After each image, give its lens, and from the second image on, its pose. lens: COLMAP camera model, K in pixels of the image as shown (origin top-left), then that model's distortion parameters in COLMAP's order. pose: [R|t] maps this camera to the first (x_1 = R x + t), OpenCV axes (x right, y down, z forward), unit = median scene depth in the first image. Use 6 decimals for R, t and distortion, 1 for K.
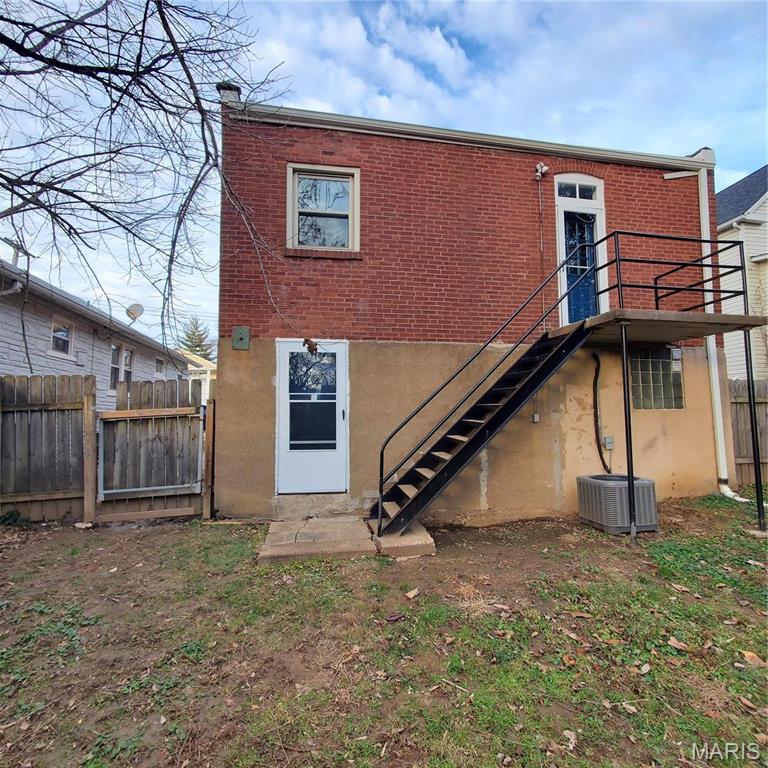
lens RADIAL K [[405.4, 0, 386.4], [0, 405.4, 389.5], [0, 0, 1]] dist [-0.001229, 0.001763]
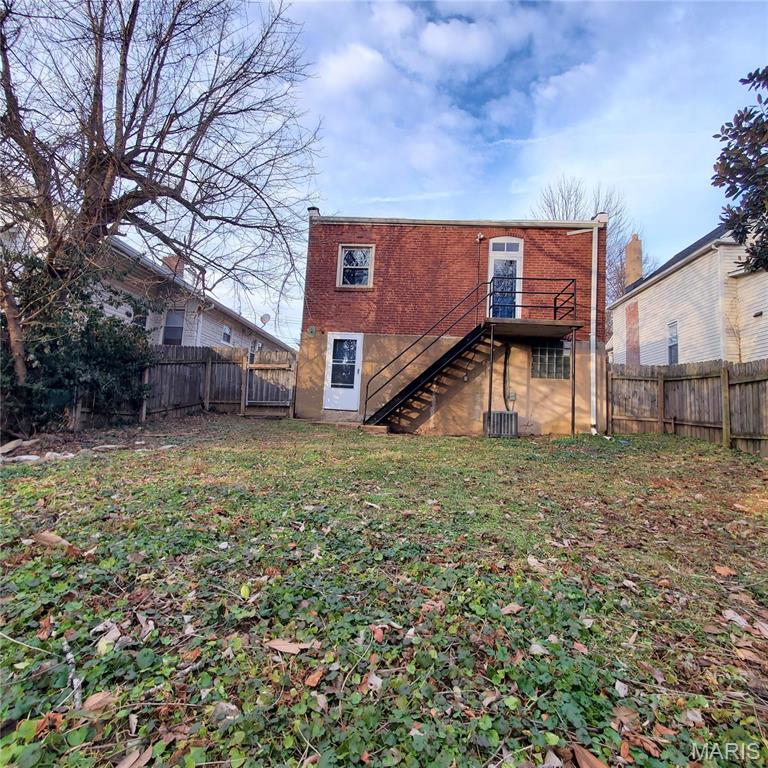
lens RADIAL K [[405.4, 0, 383.0], [0, 405.4, 383.0], [0, 0, 1]] dist [-0.001229, 0.001763]
pose [[0.965020, 0.040532, -0.259023, 0.510166], [-0.048959, 0.998458, -0.026165, 0.161551], [0.257563, 0.037932, 0.965517, -0.838252]]
